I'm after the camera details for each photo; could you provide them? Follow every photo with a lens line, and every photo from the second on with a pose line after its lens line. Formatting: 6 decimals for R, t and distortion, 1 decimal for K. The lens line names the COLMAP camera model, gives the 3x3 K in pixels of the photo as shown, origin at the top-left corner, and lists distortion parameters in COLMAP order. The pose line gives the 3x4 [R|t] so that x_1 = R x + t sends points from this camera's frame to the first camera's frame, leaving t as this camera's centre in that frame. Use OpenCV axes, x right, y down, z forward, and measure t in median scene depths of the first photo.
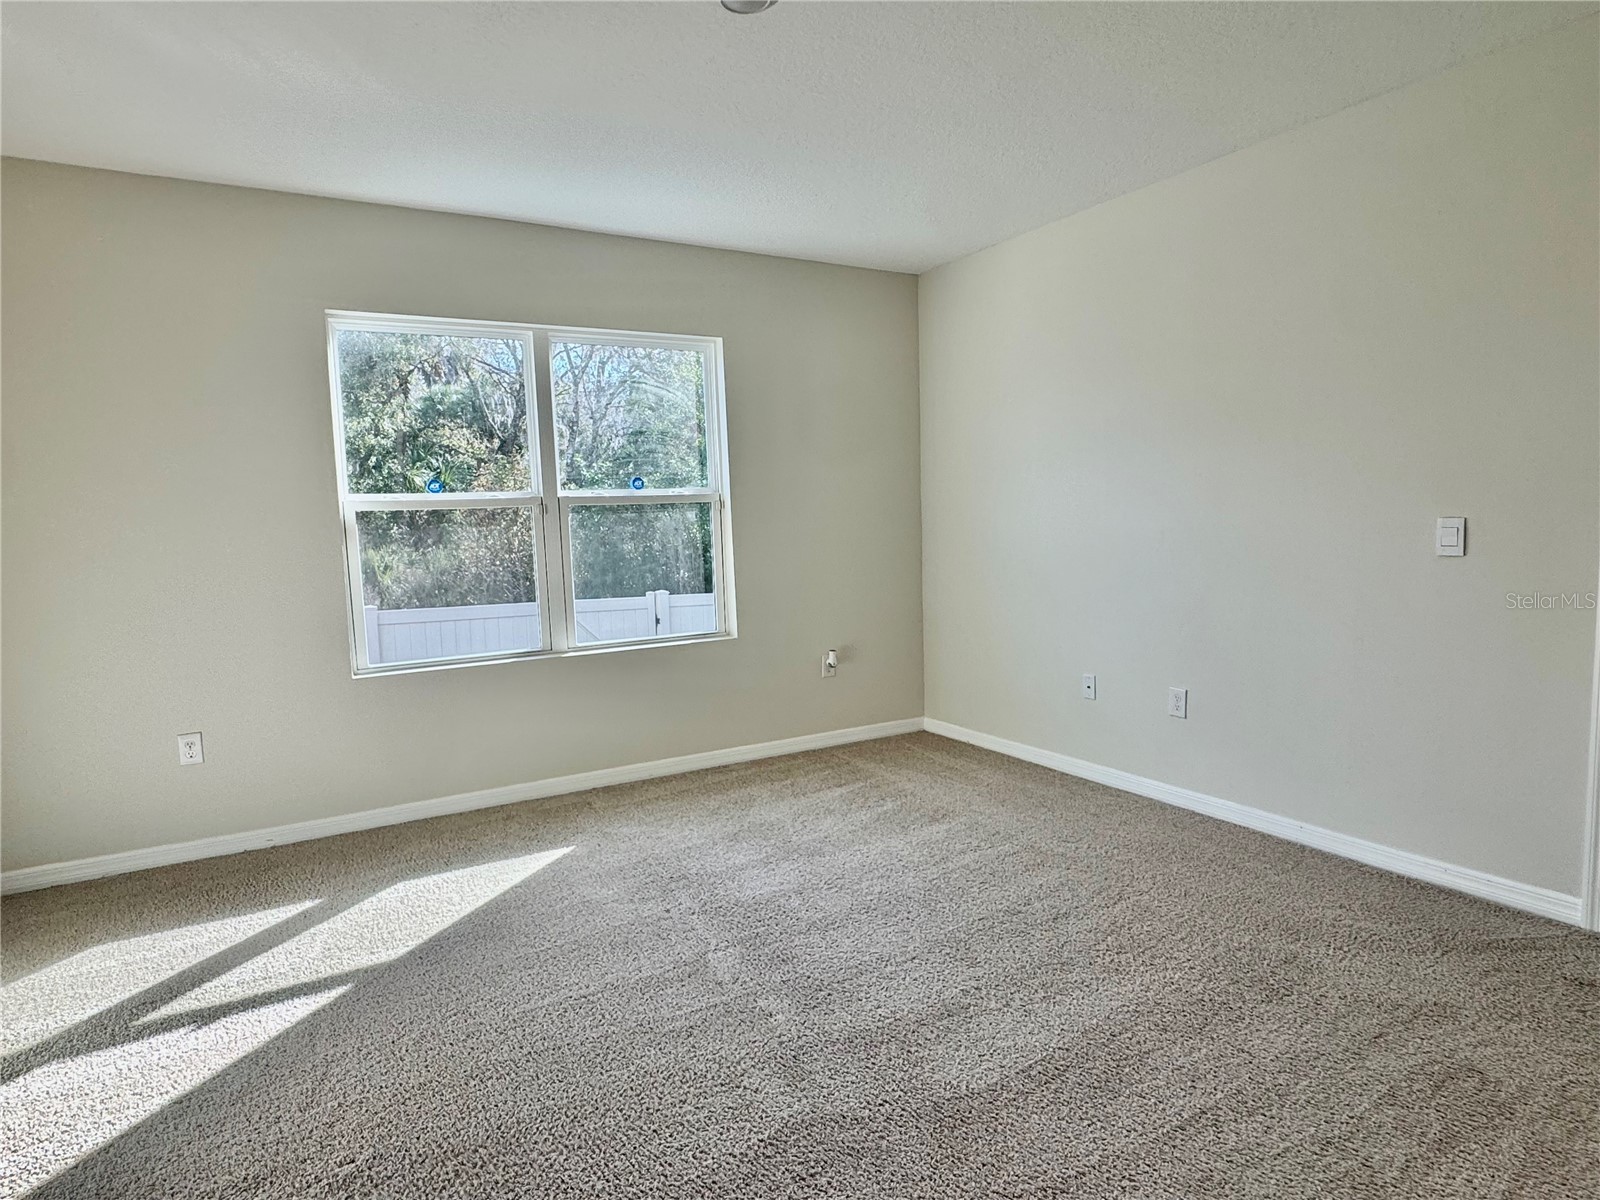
lens RADIAL K [[913.8, 0, 800.0], [0, 913.8, 600.0], [0, 0, 1]] dist [0.002824, 0.000928]
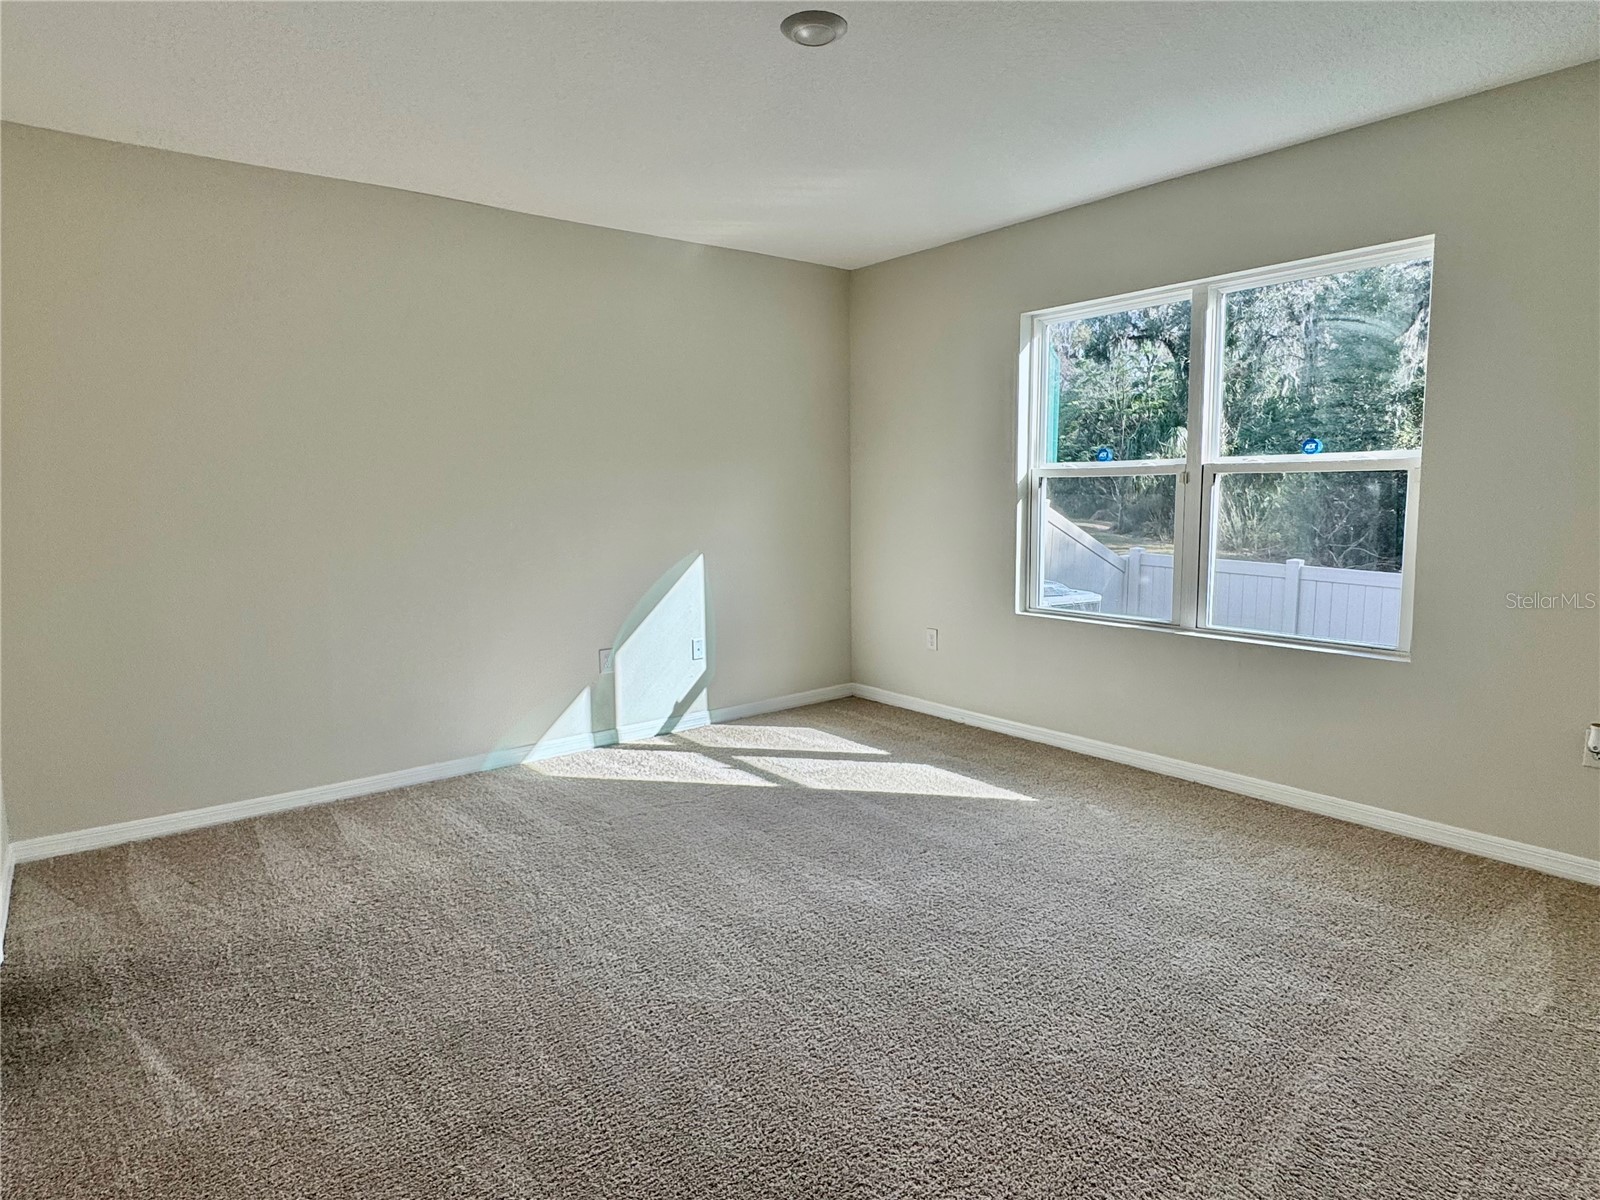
lens RADIAL K [[913.8, 0, 798.8], [0, 913.8, 600.5], [0, 0, 1]] dist [0.002824, 0.000928]
pose [[0.162539, 0.152529, -0.974841, 0.678965], [-0.093381, 0.985923, 0.138693, -0.076363], [0.982273, 0.068488, 0.174495, 0.507361]]
